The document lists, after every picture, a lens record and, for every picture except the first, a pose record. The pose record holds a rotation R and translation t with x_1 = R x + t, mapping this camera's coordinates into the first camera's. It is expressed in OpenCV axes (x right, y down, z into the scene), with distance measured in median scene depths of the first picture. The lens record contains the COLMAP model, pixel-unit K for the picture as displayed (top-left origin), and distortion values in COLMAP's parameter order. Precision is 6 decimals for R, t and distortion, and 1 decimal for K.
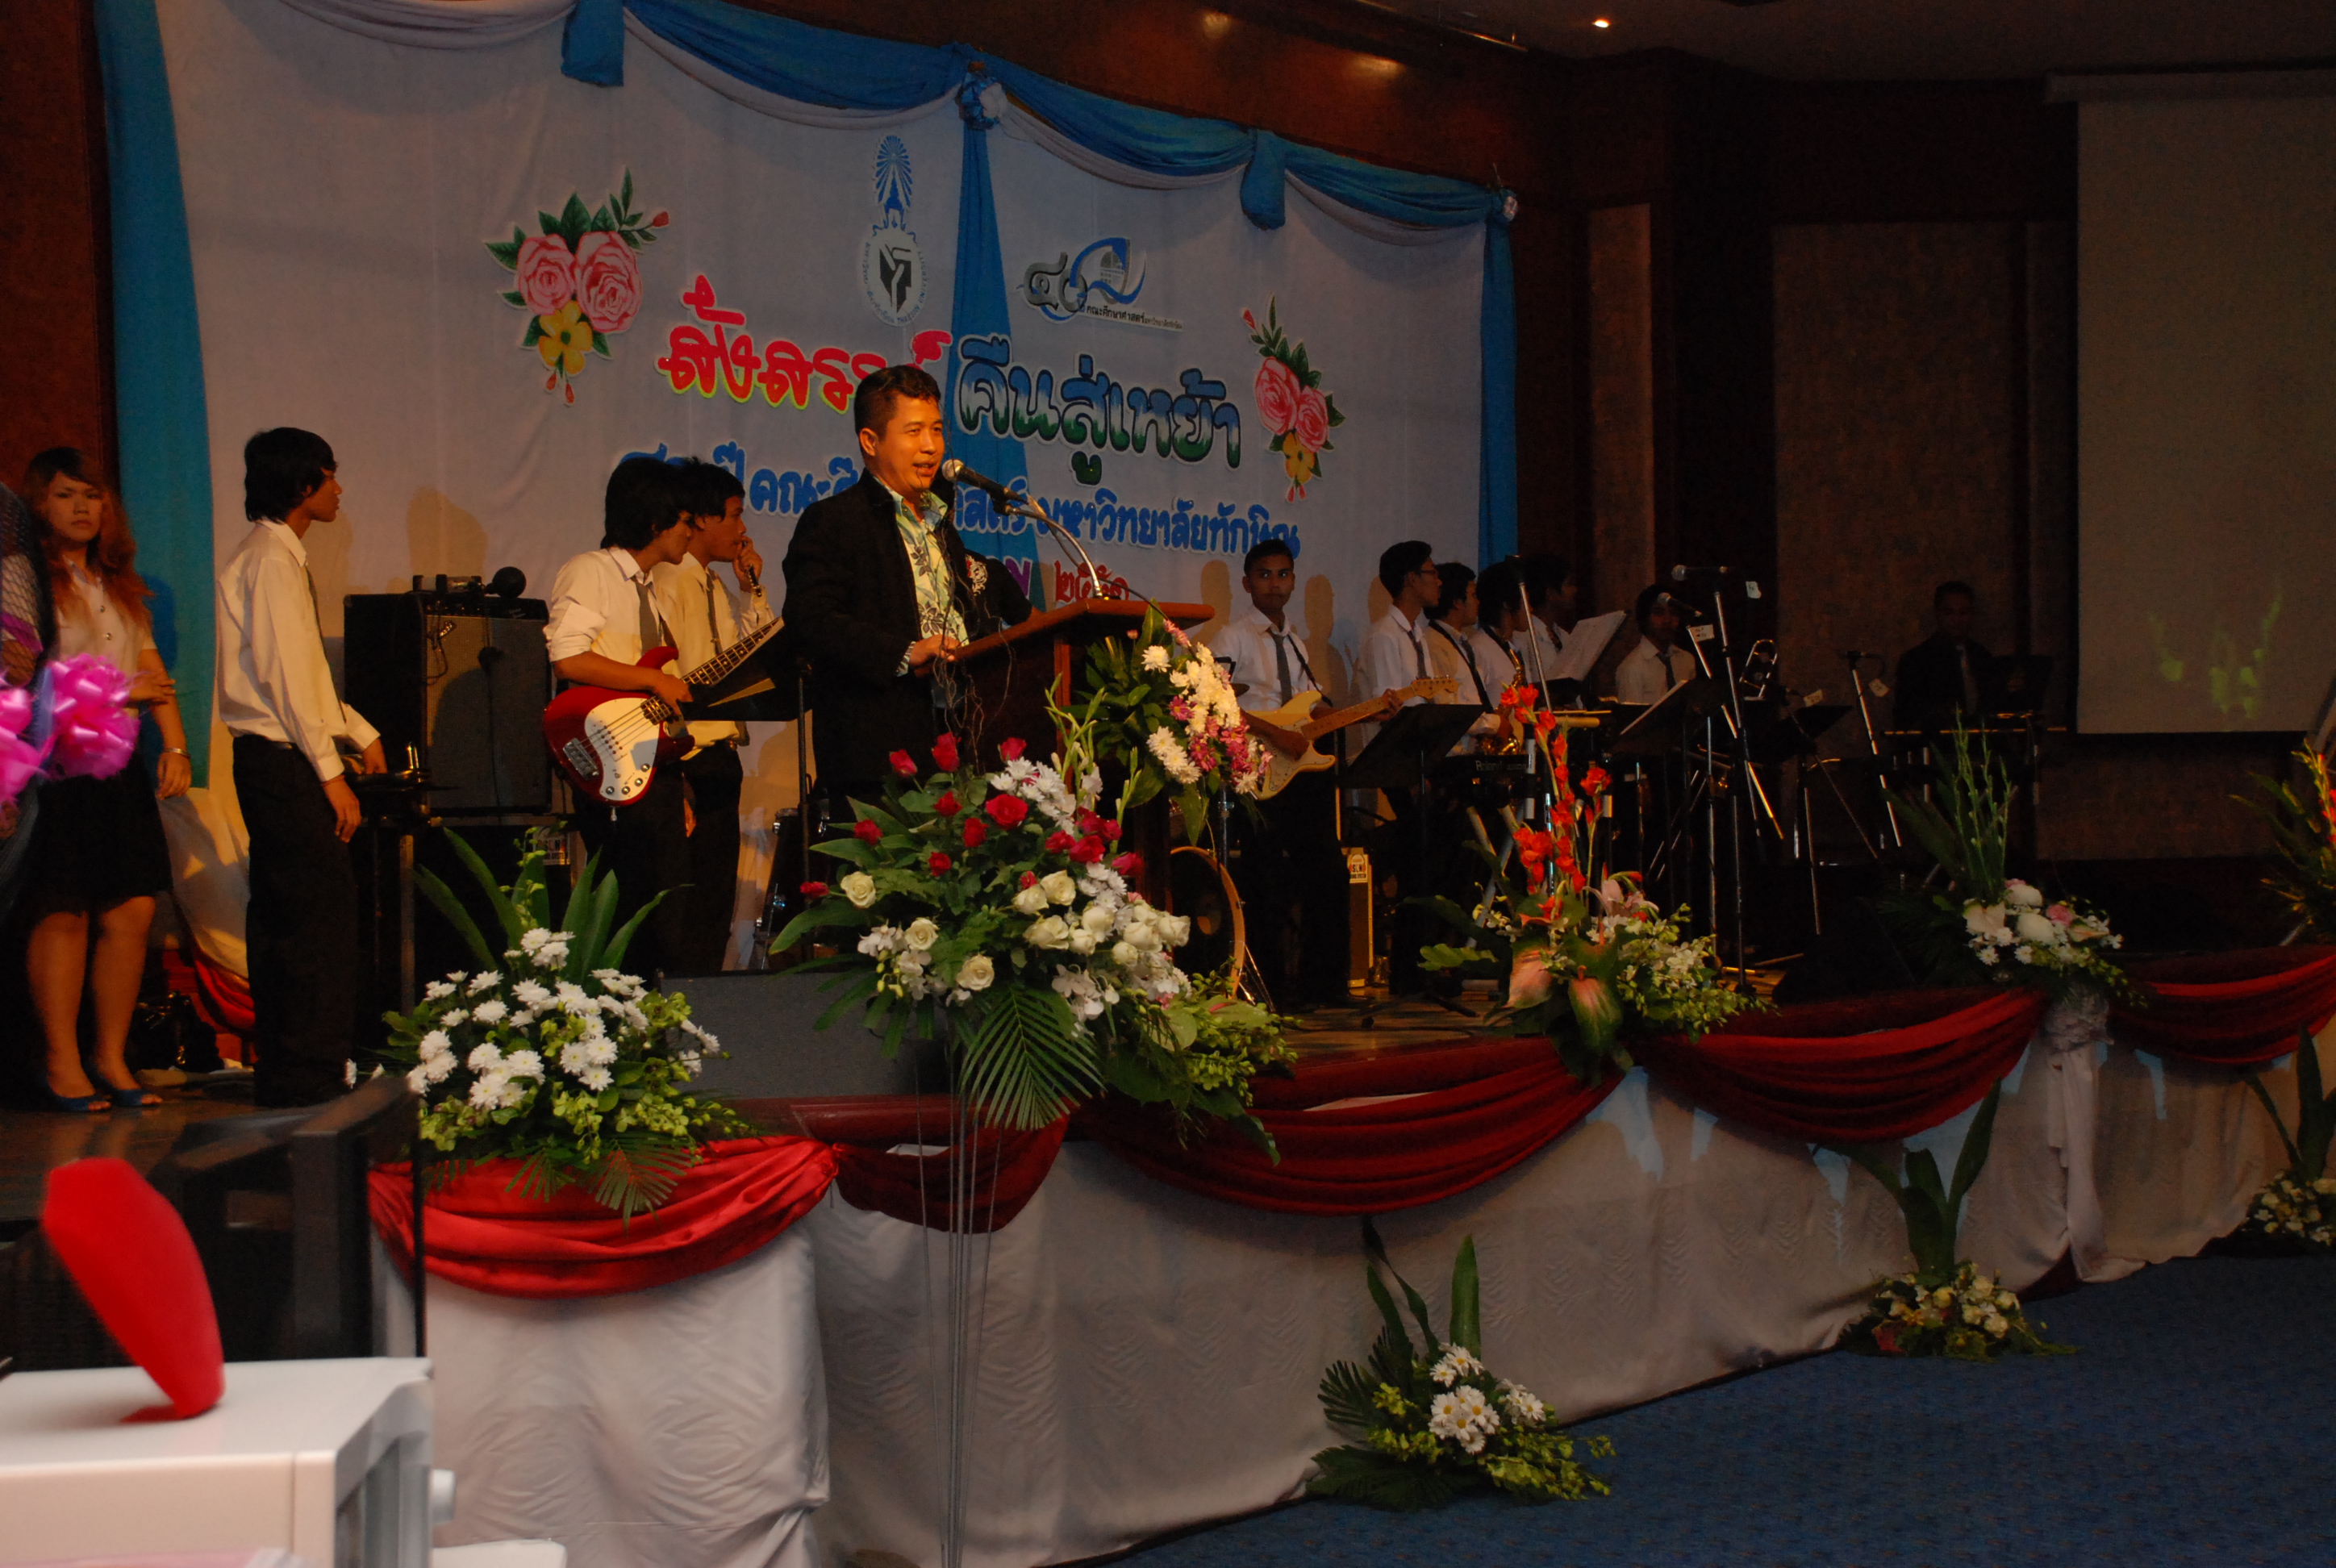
lens RADIAL K [[3762.7, 0, 1157.4], [0, 3762.7, 819.4], [0, 0, 1]] dist [0.249965, 0.691424]
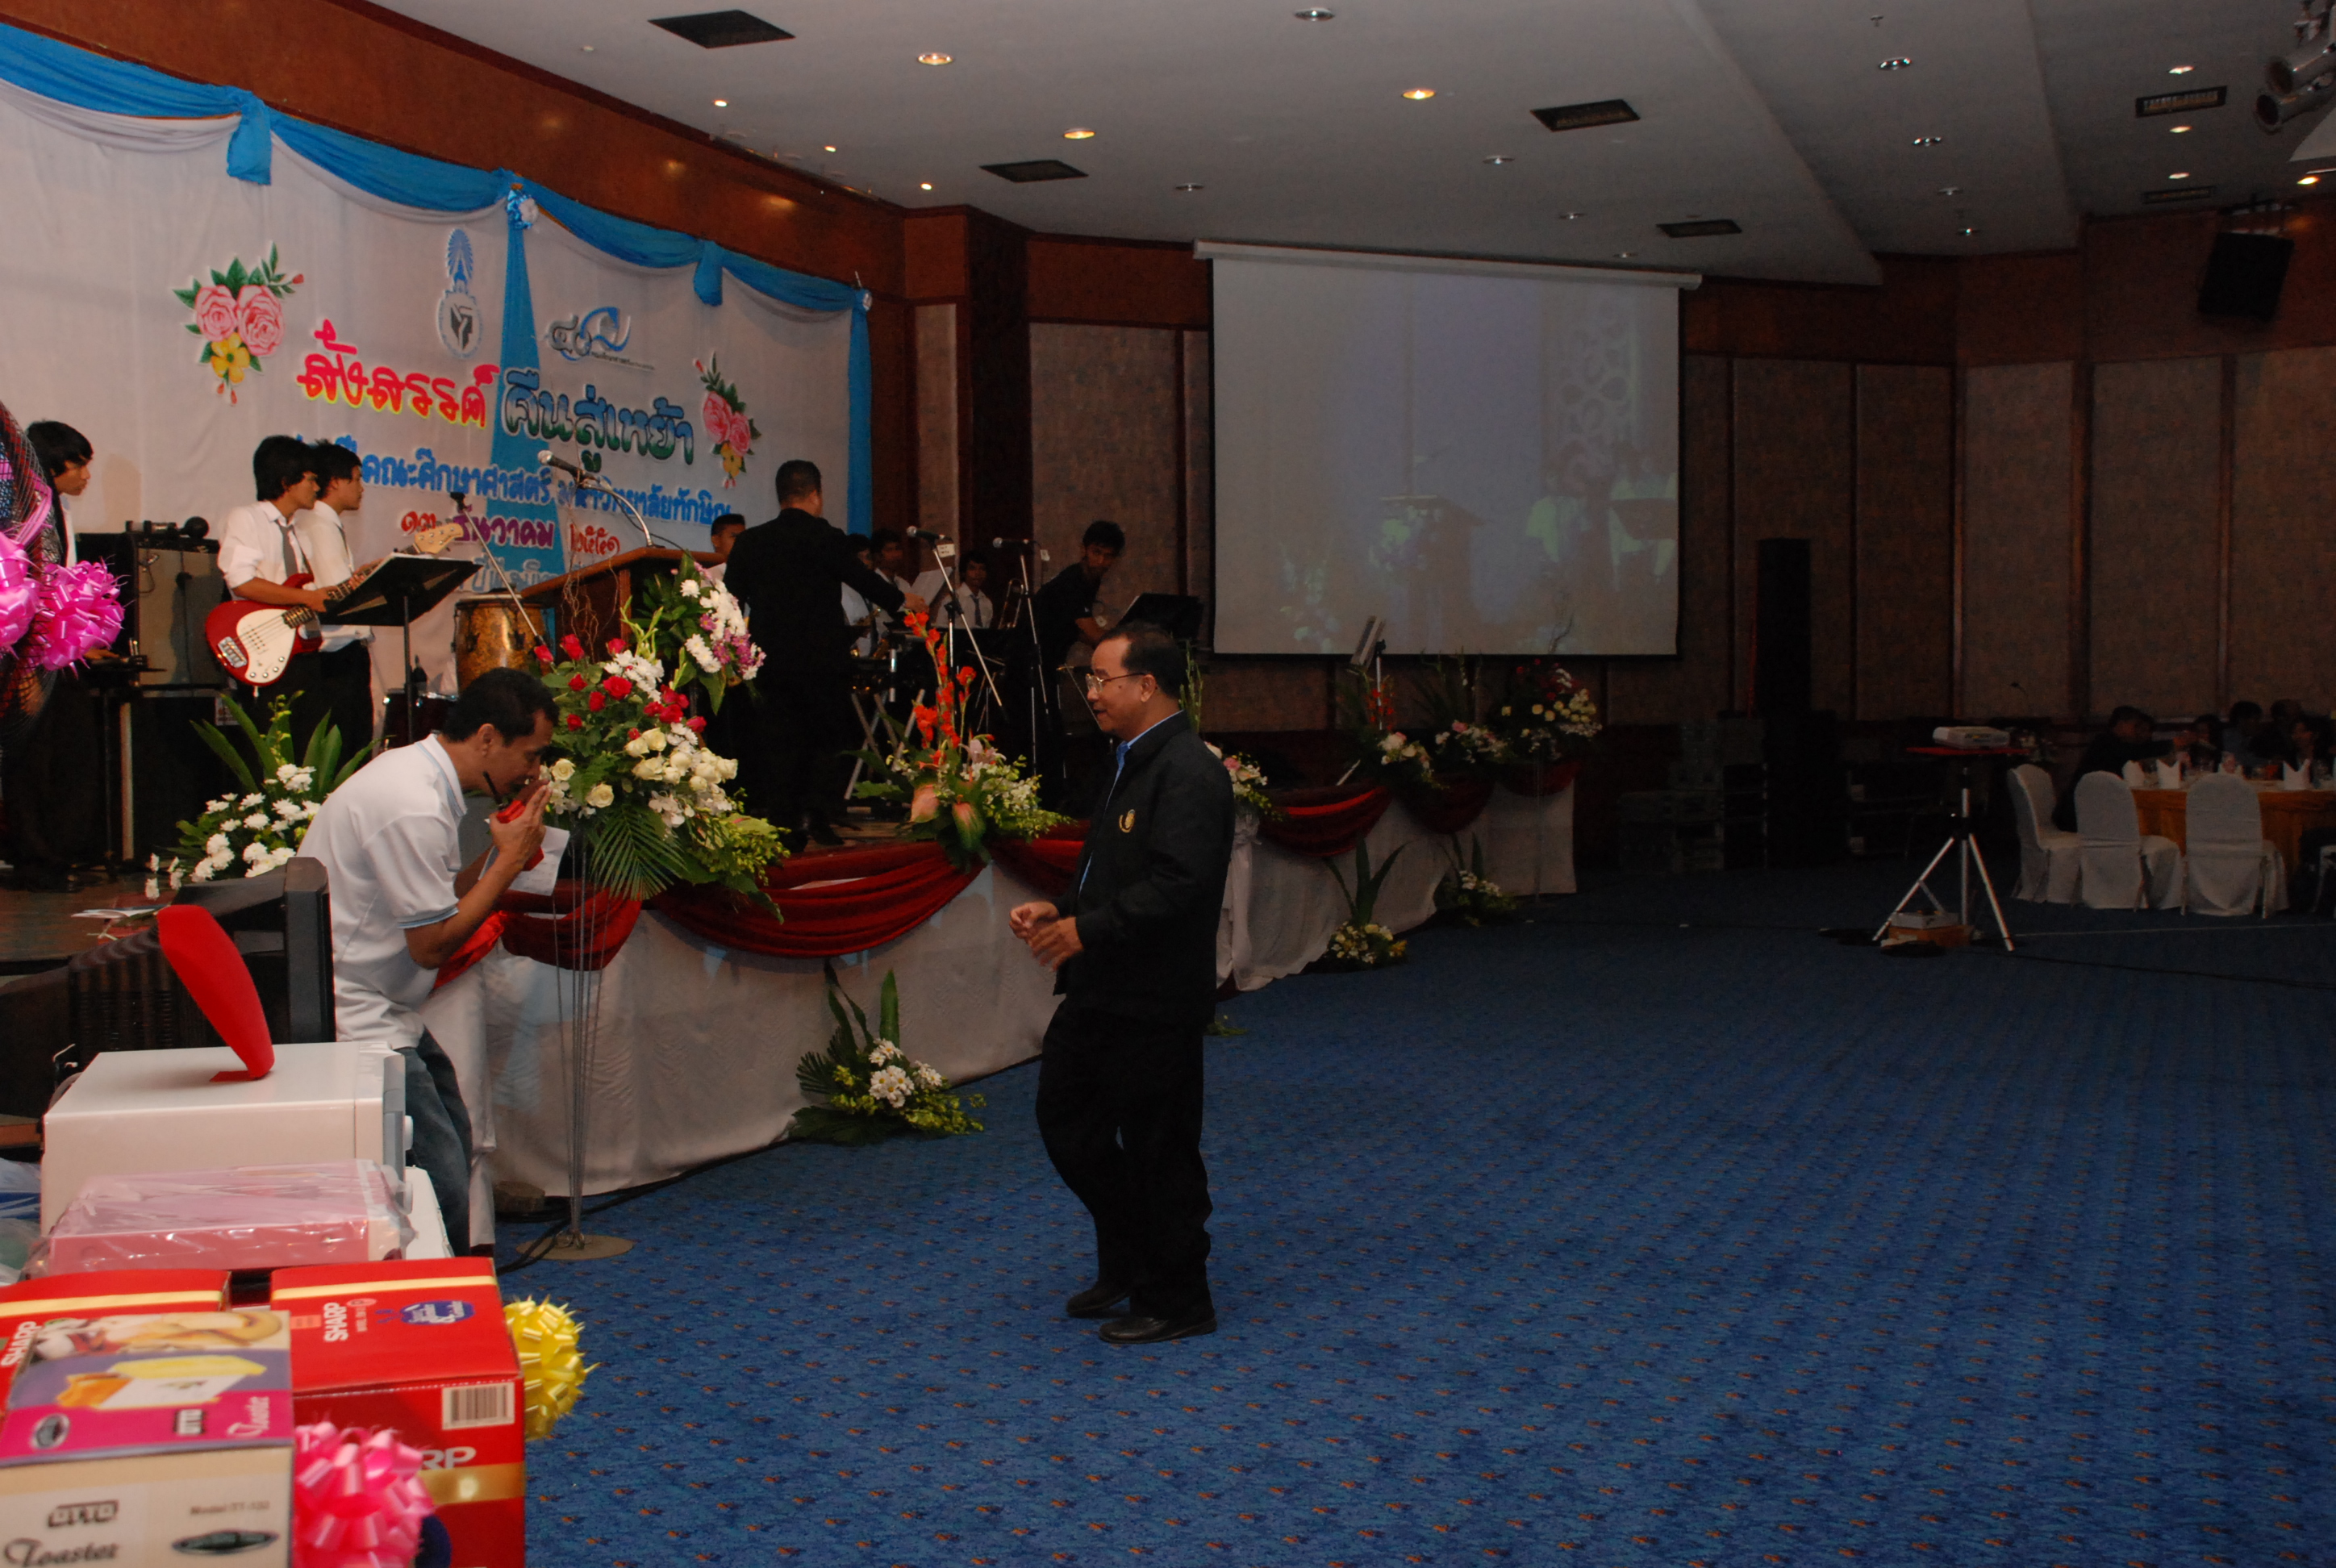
lens RADIAL K [[2467.4, 0, 1159.0], [0, 2467.4, 823.6], [0, 0, 1]] dist [-0.048569, 0.354493]
pose [[0.972672, -0.000461, 0.232184, -0.037845], [-0.010502, 0.998887, 0.045979, 0.002937], [-0.231947, -0.047161, 0.971585, 0.002664]]
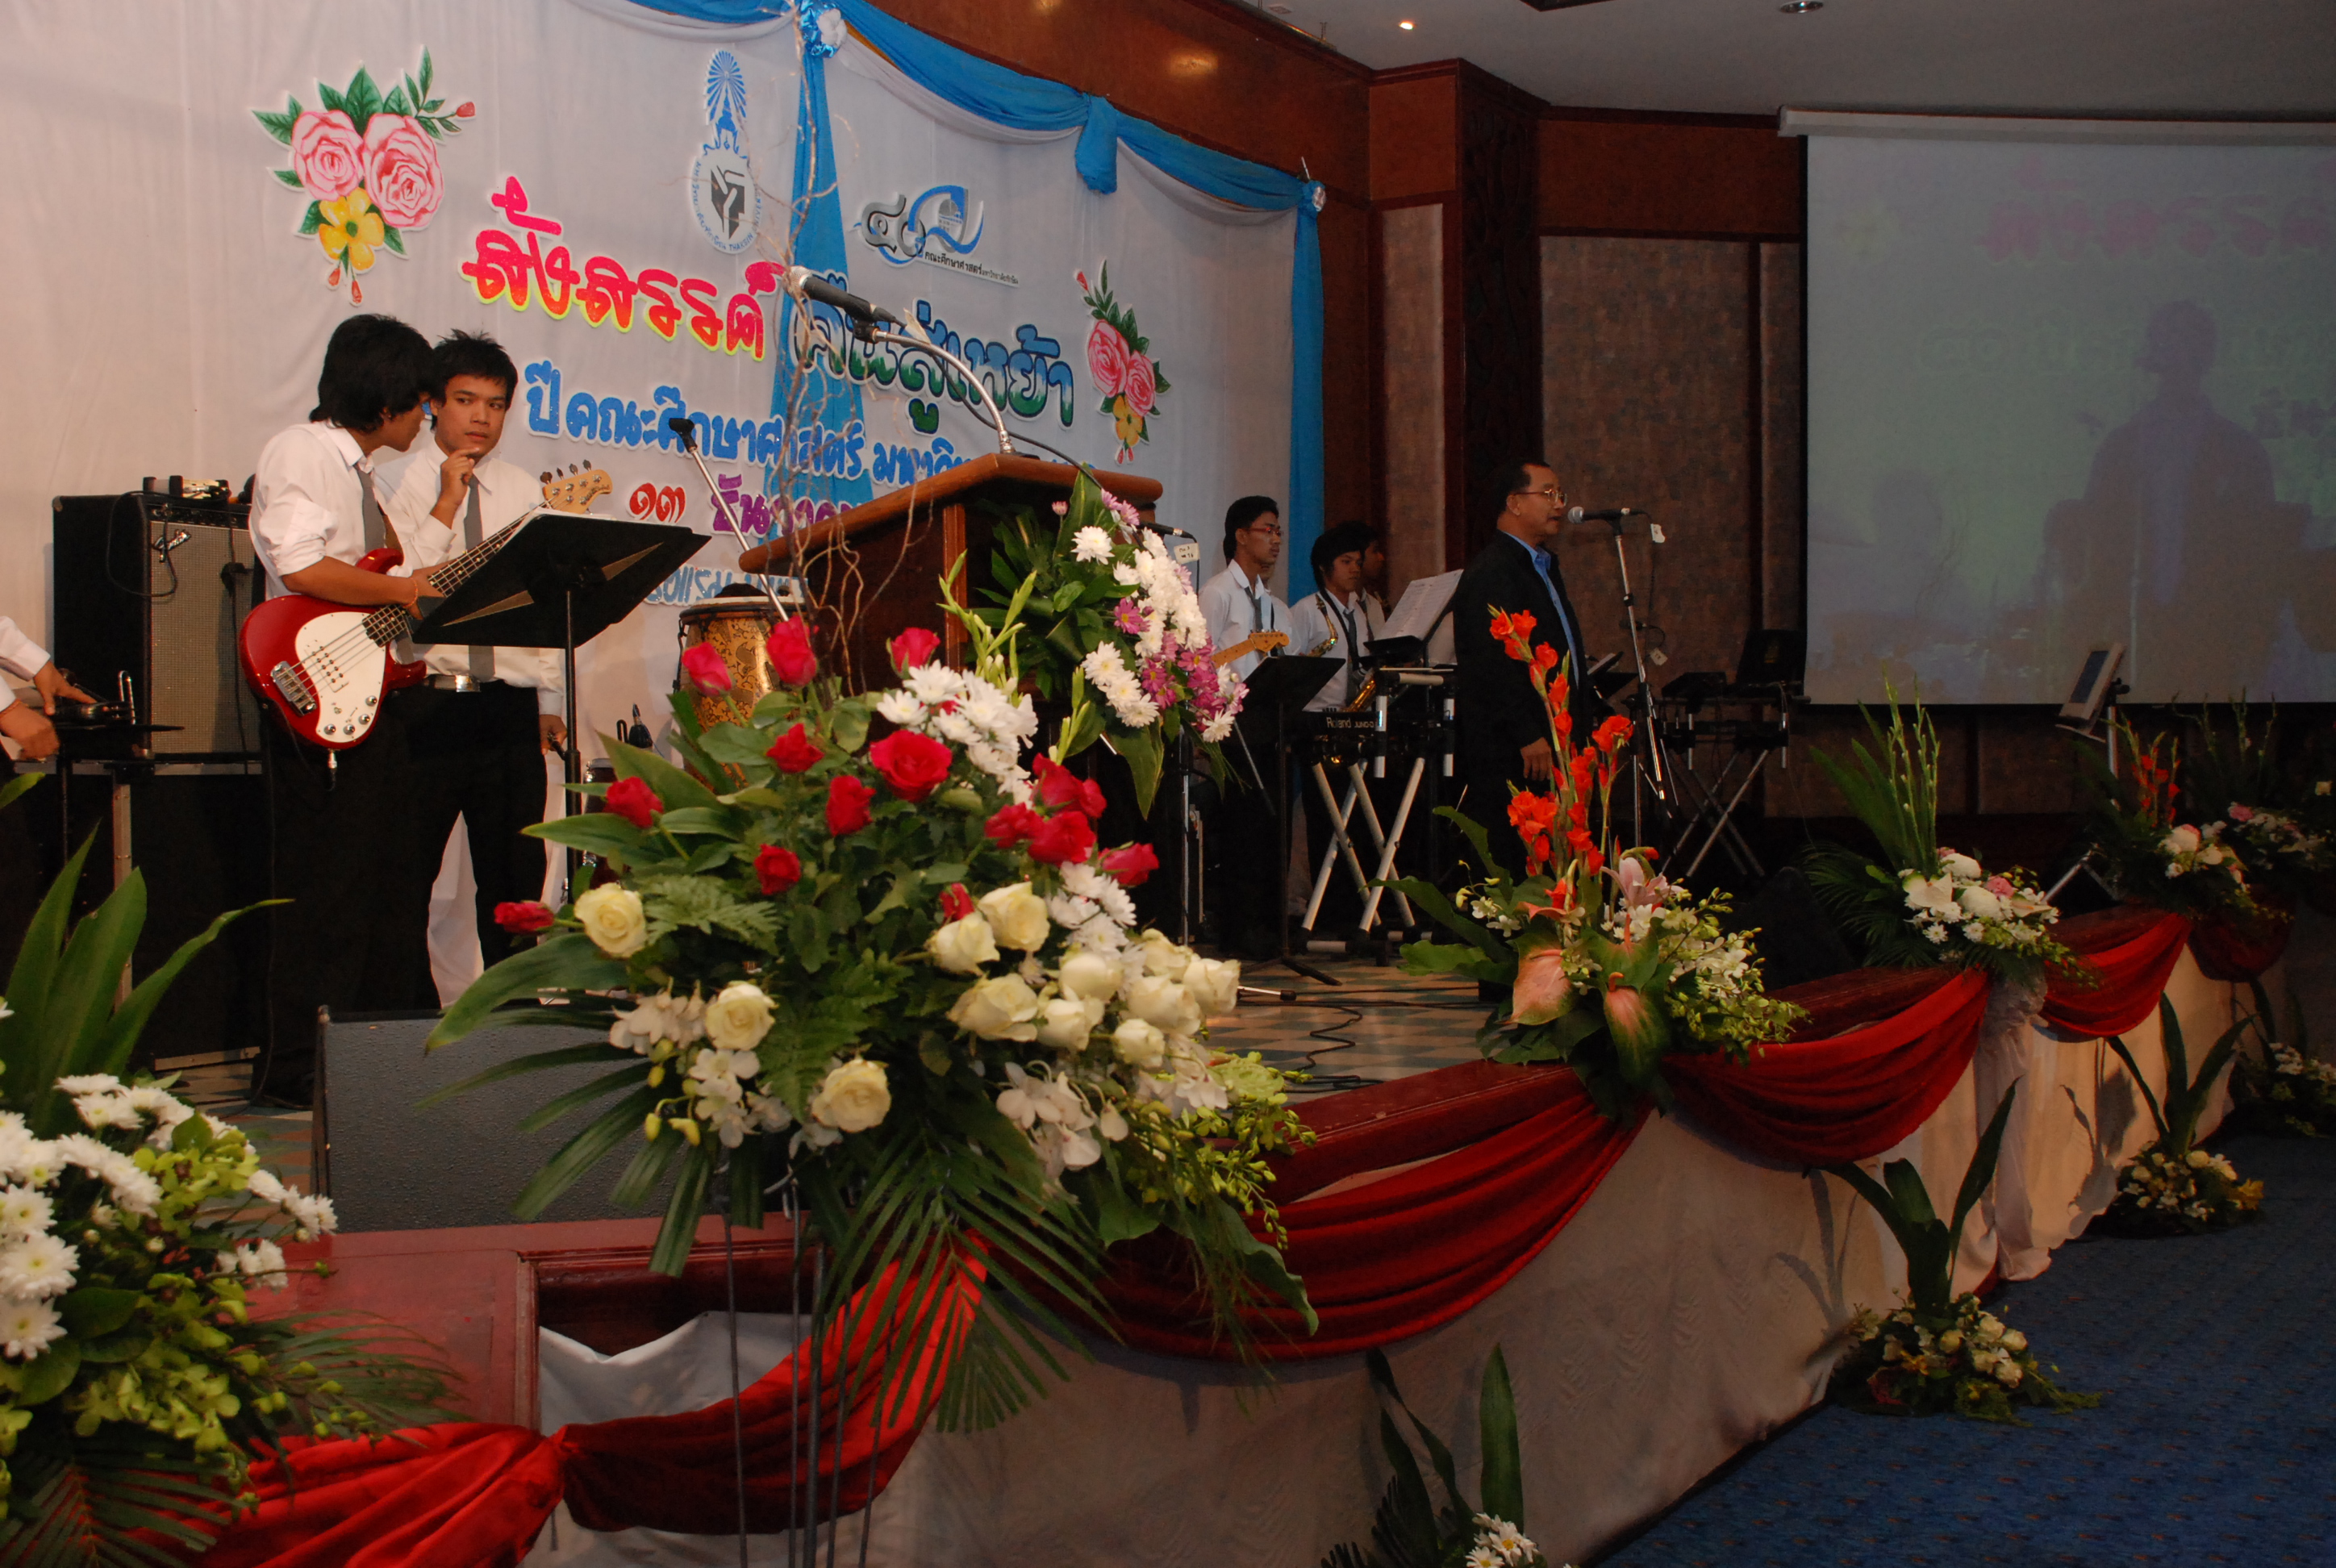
lens RADIAL K [[2691.5, 0, 1165.3], [0, 2691.5, 810.9], [0, 0, 1]] dist [0.091119, 0.031335]
pose [[0.996053, 0.008317, 0.088367, -0.024731], [-0.009595, 0.999855, 0.014046, -0.000773], [-0.088238, -0.014839, 0.995989, 0.412542]]
